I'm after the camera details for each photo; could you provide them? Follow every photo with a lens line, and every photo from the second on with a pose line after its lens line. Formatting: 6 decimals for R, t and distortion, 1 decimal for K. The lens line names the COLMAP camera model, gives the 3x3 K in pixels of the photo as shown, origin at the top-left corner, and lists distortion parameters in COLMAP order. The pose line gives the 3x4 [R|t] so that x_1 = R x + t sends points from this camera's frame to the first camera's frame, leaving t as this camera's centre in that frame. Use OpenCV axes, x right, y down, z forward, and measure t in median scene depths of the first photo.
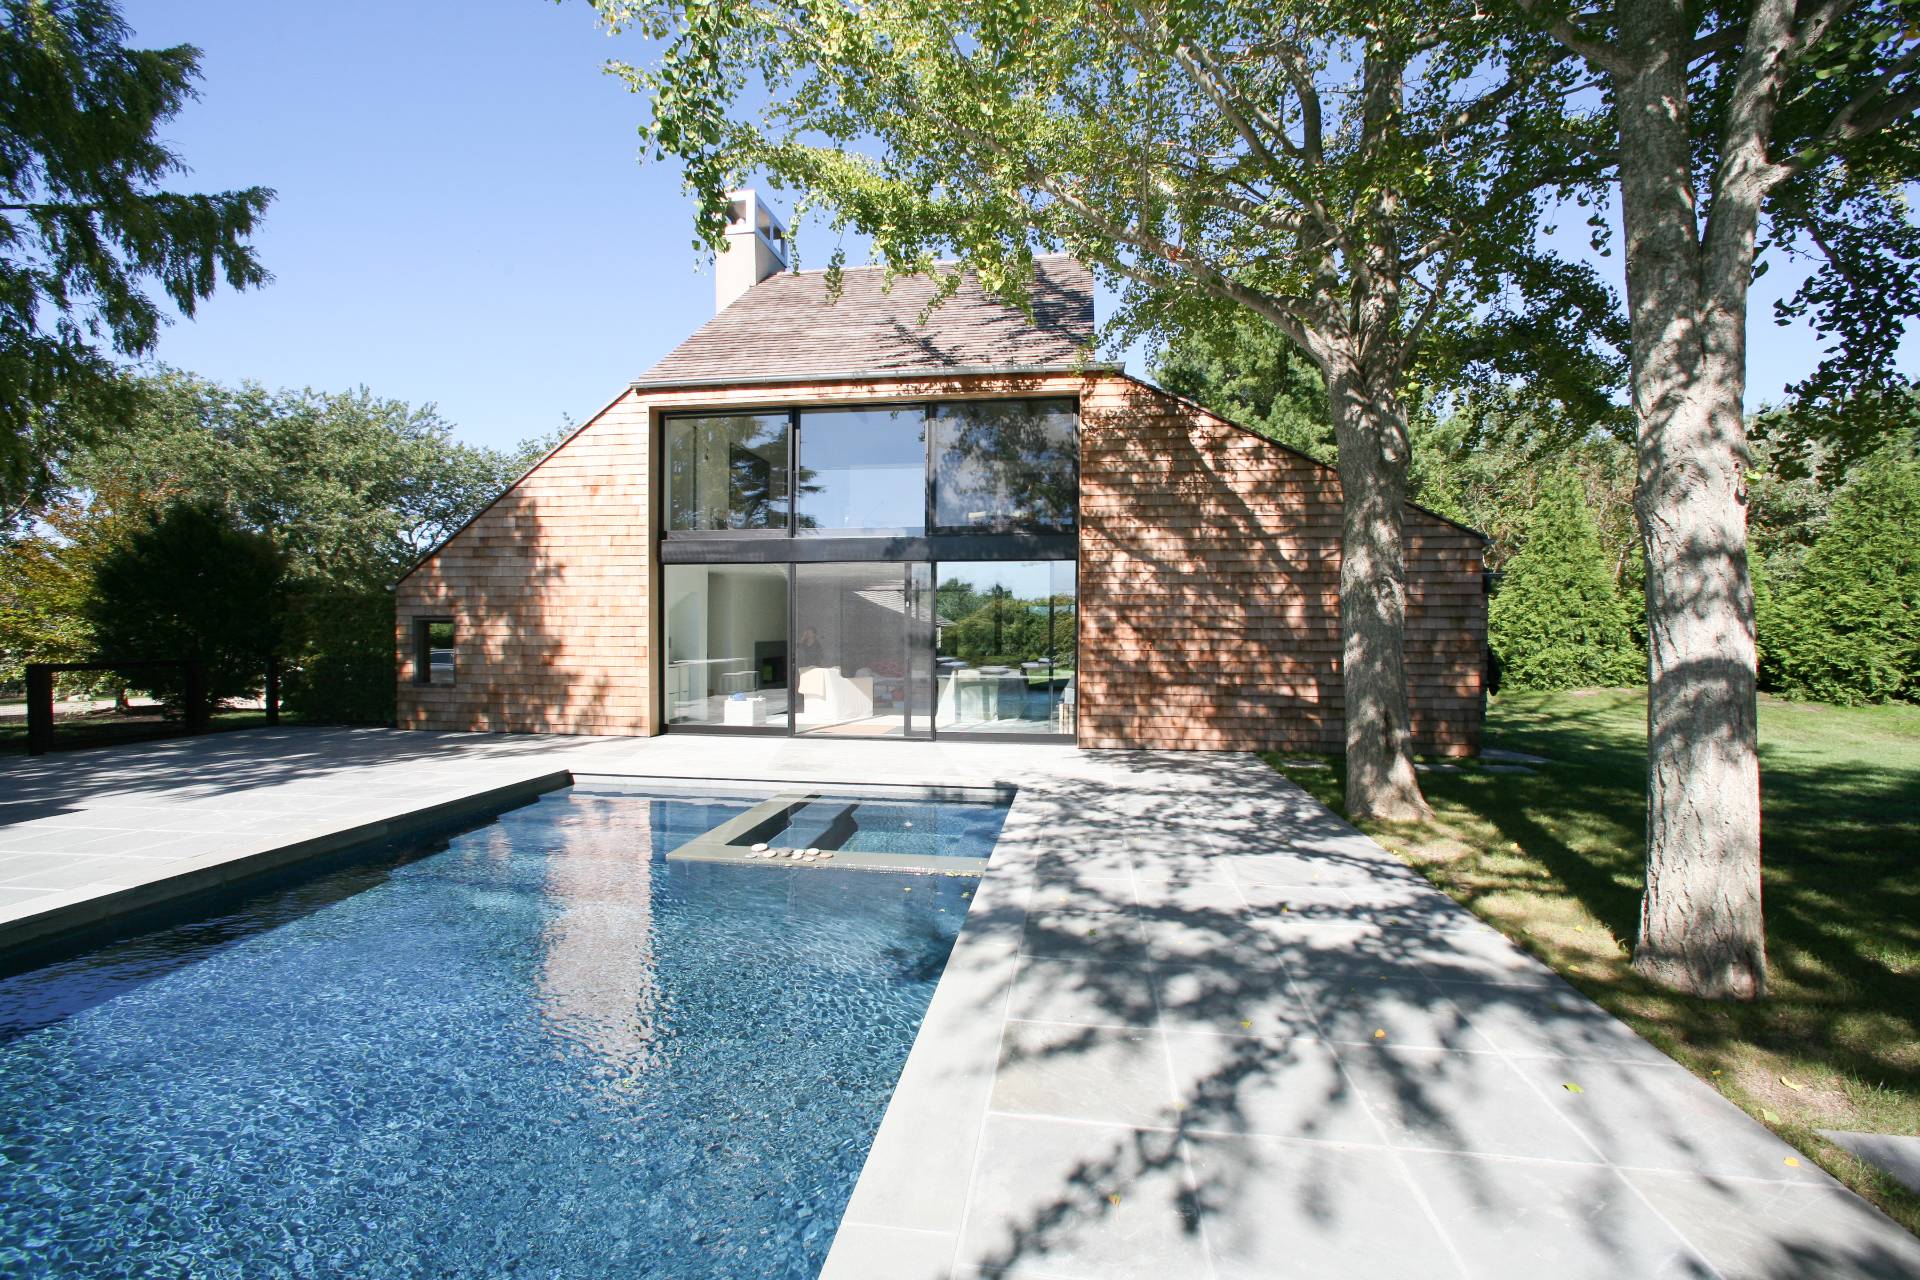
lens RADIAL K [[771.8, 0, 960.0], [0, 771.8, 640.0], [0, 0, 1]] dist [0.022186, -0.000075]
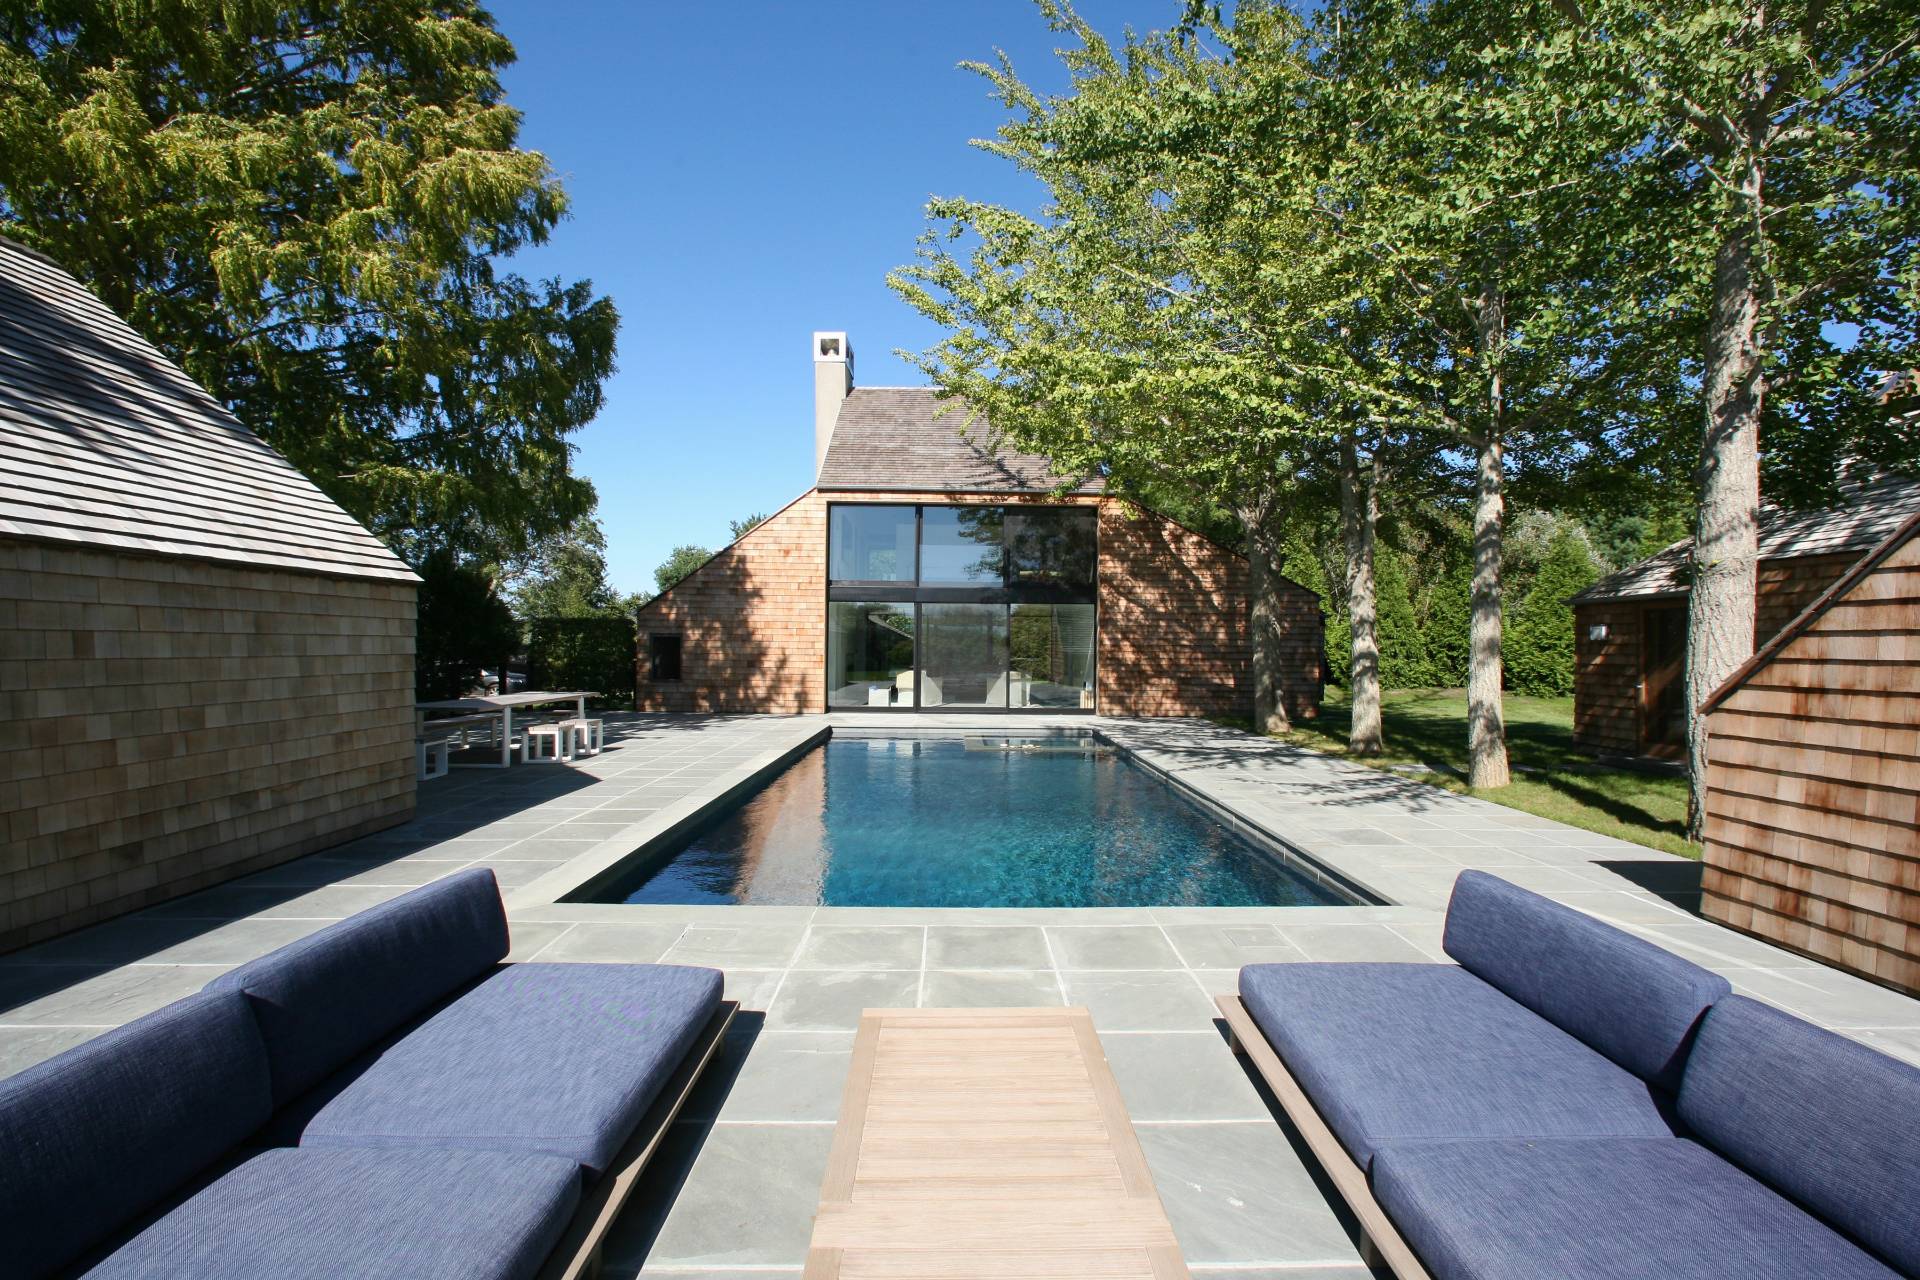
lens RADIAL K [[771.8, 0, 960.0], [0, 771.8, 640.0], [0, 0, 1]] dist [0.022186, -0.000075]
pose [[0.991394, 0.007353, 0.130707, -0.369738], [-0.004535, 0.999751, -0.021843, 0.014721], [-0.130835, 0.021062, 0.991180, -0.635024]]
